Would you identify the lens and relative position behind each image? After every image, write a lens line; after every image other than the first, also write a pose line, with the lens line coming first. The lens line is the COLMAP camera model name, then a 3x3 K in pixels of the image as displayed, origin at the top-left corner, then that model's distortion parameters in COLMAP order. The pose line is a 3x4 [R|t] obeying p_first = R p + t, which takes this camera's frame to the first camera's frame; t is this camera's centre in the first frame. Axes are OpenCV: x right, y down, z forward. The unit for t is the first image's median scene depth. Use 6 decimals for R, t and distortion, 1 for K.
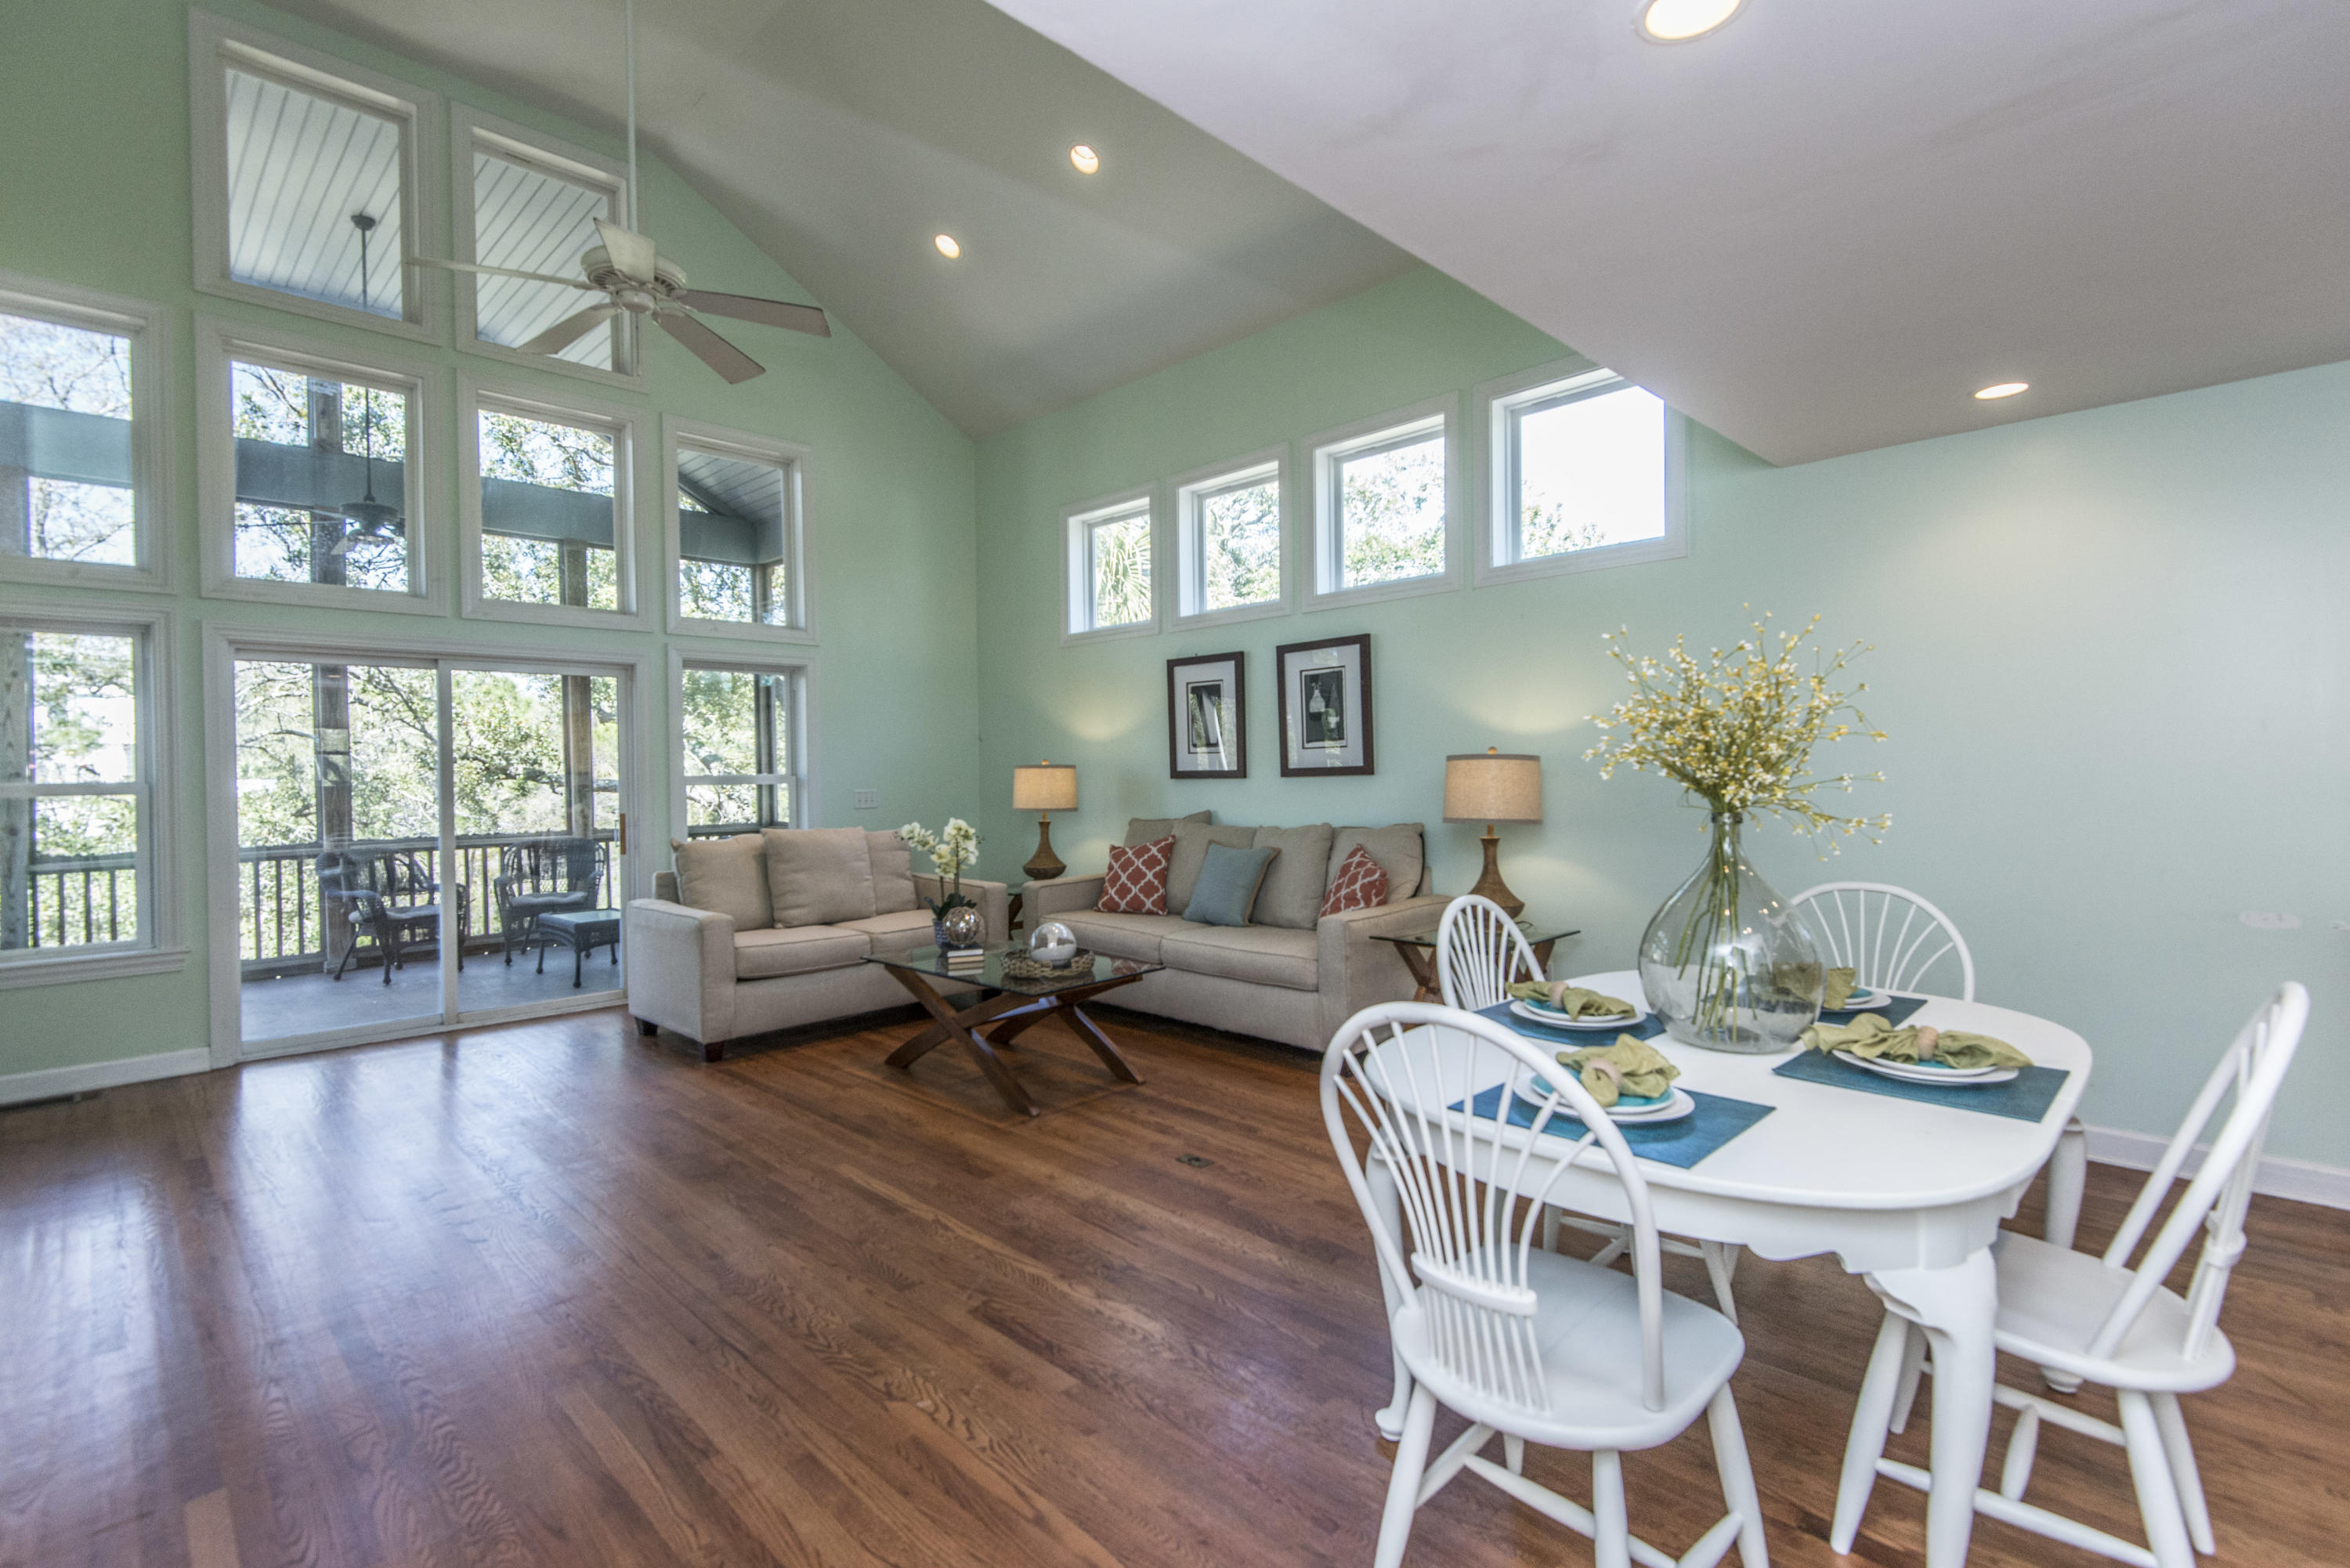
lens RADIAL K [[1064.8, 0, 1190.4], [0, 1064.8, 770.4], [0, 0, 1]] dist [0.019908, -0.011467]
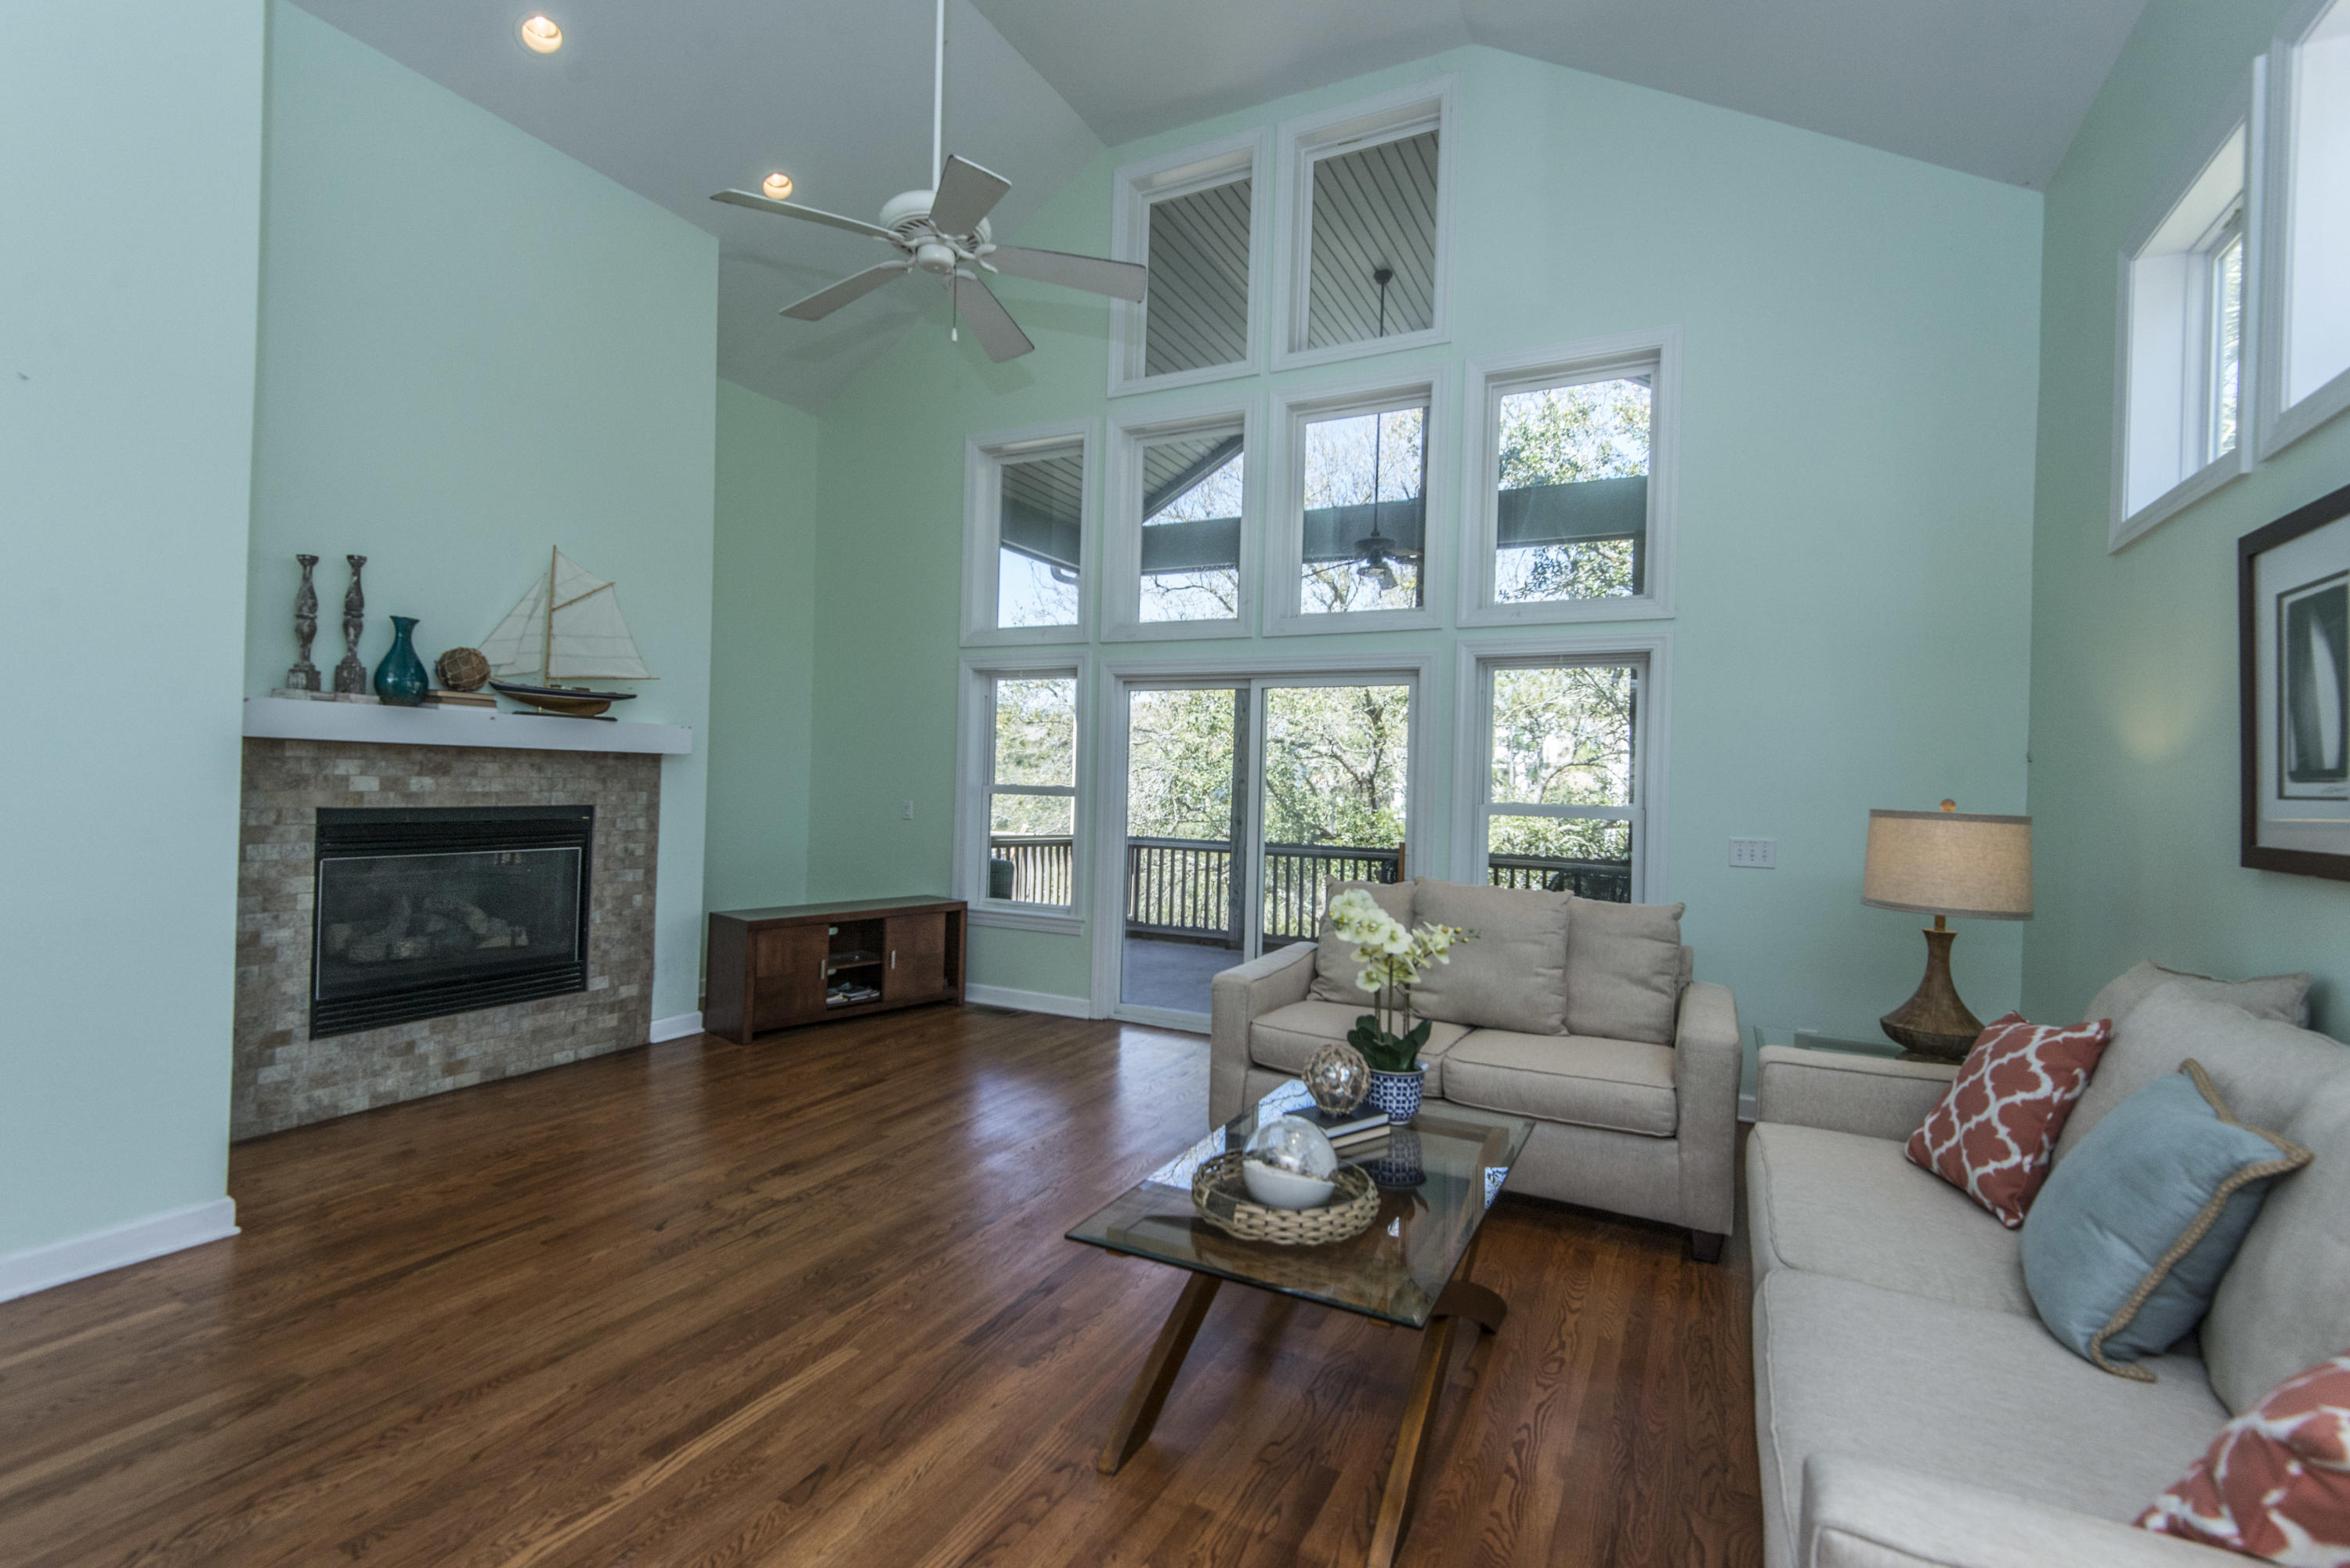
lens RADIAL K [[1064.8, 0, 1167.2], [0, 1064.8, 777.7], [0, 0, 1]] dist [0.019908, -0.011467]
pose [[0.286796, 0.020081, -0.957781, 0.262773], [-0.032480, 0.999409, 0.011228, -0.017237], [0.957441, 0.027889, 0.287279, 0.634402]]
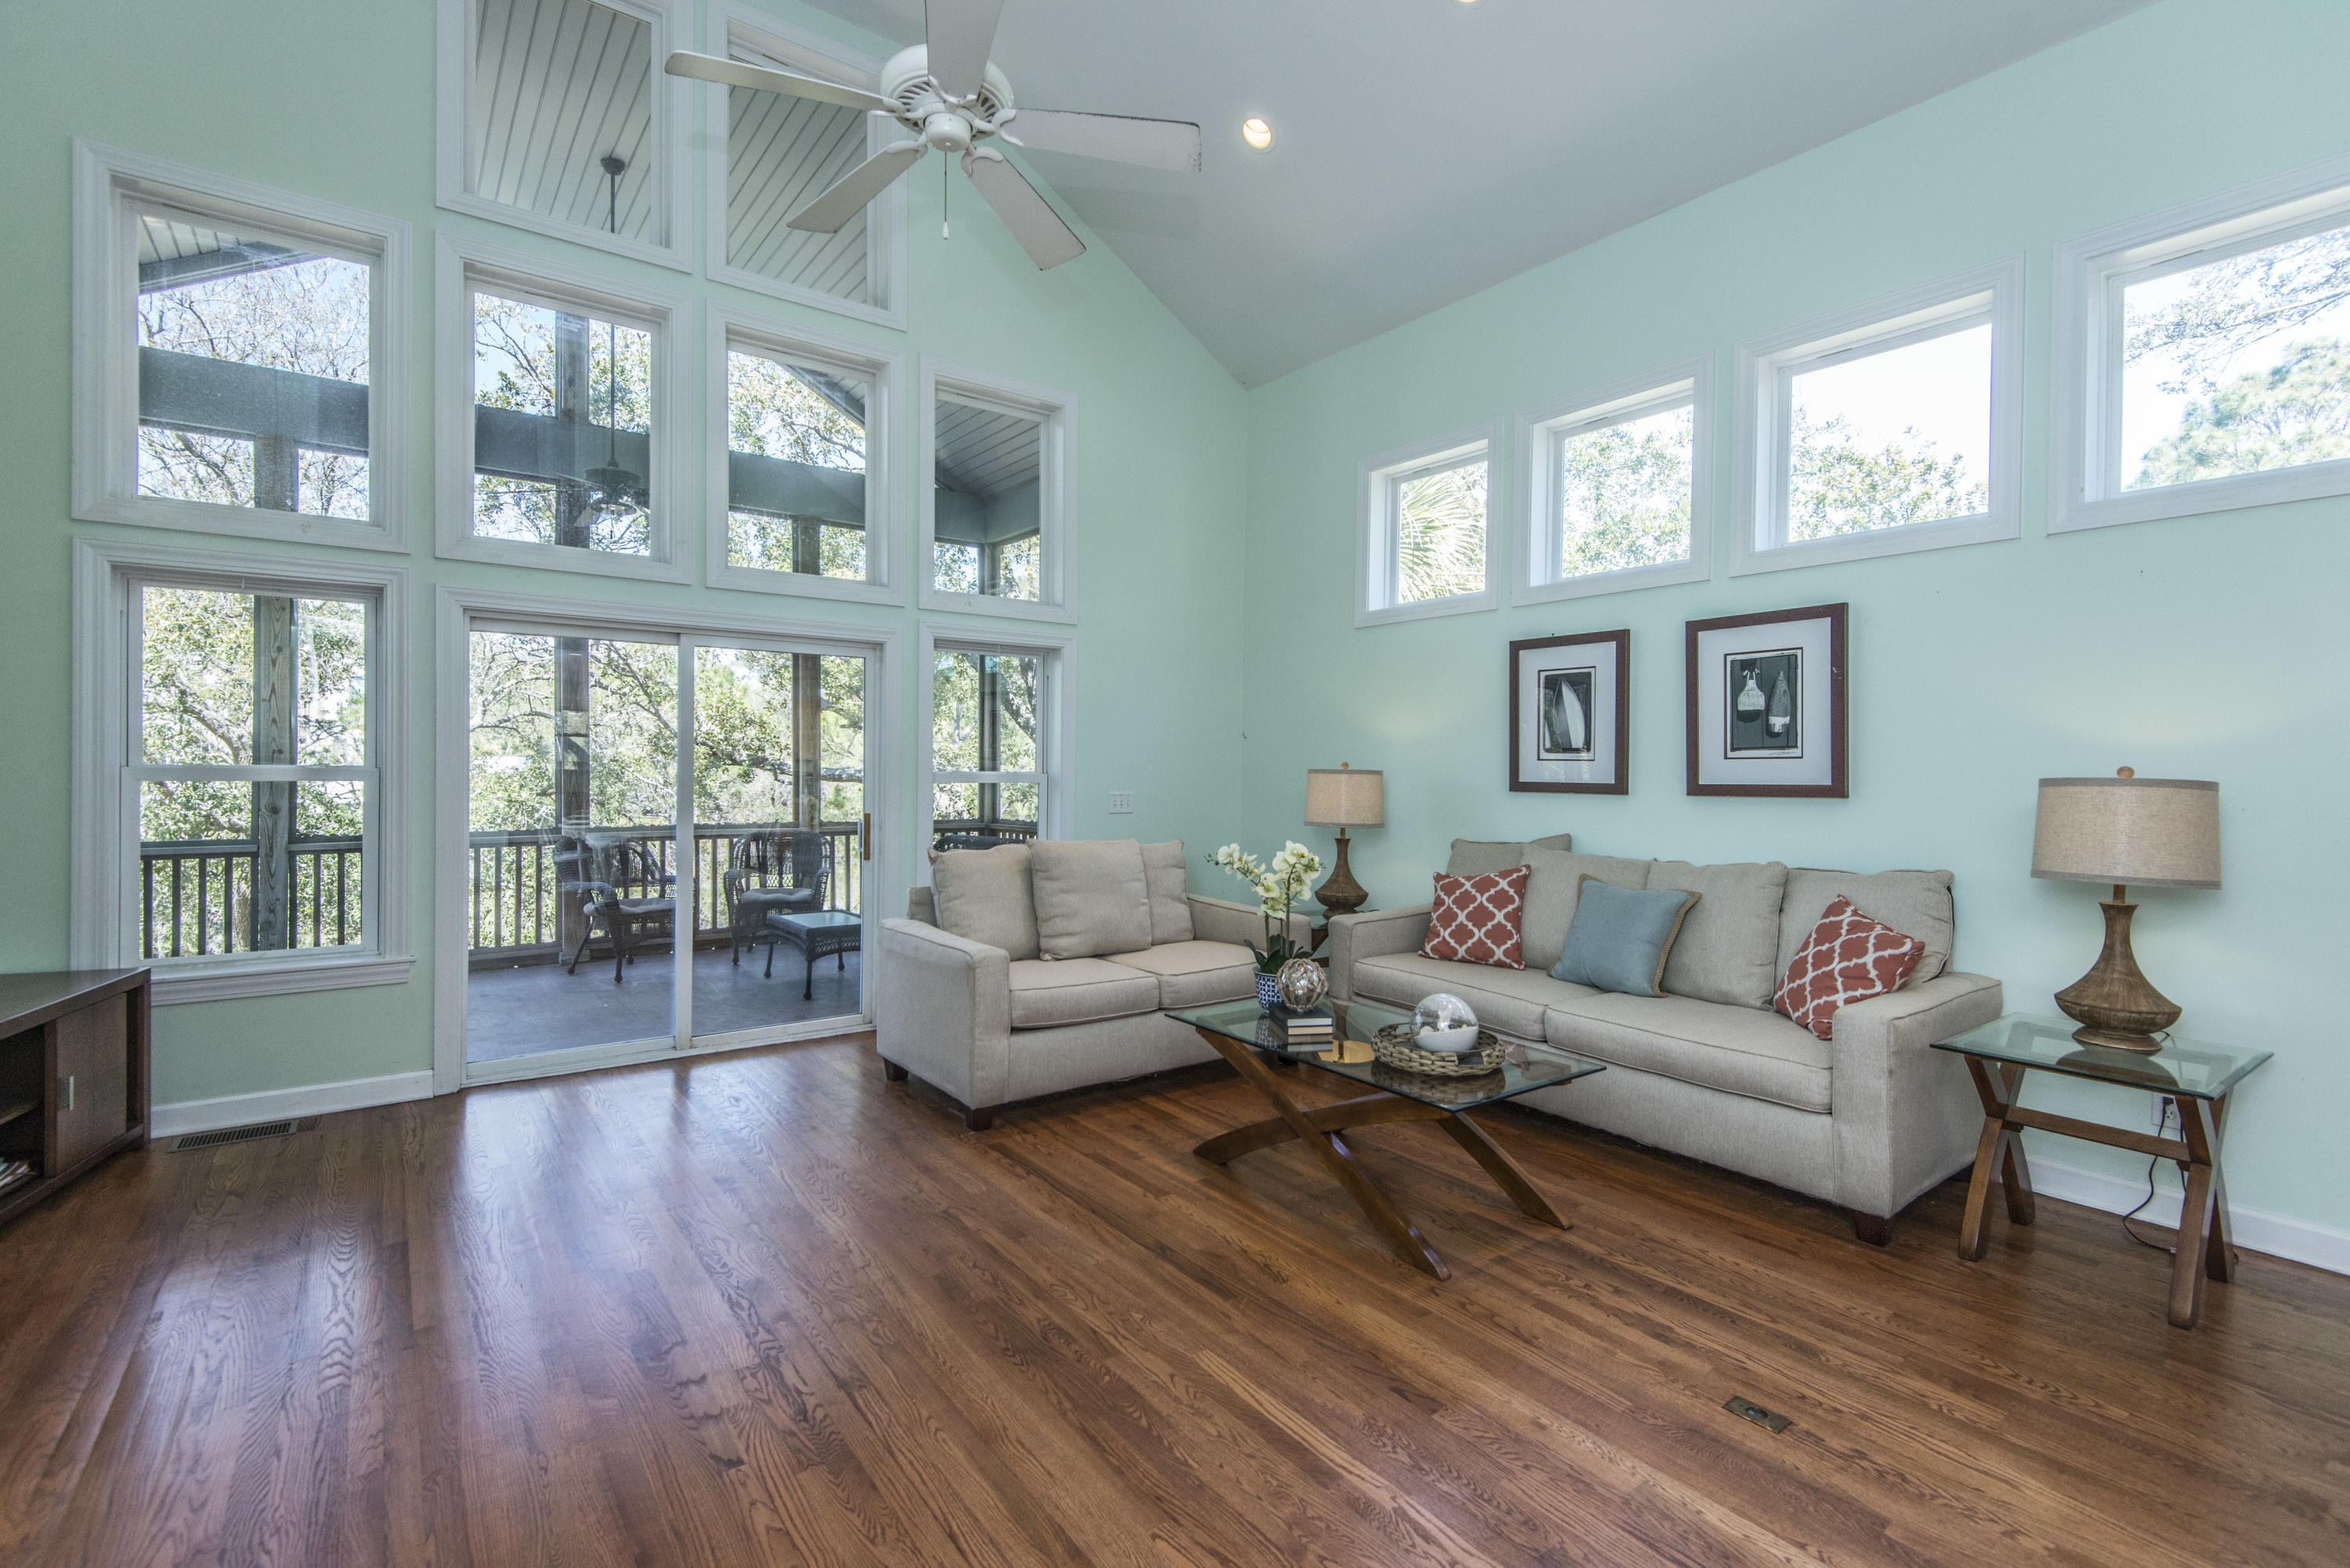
lens RADIAL K [[1064.8, 0, 1185.1], [0, 1064.8, 770.4], [0, 0, 1]] dist [0.019908, -0.011467]
pose [[0.987211, 0.026133, -0.157265, -0.154798], [-0.025544, 0.999657, 0.005765, -0.007242], [0.157361, -0.001674, 0.987540, 0.203842]]
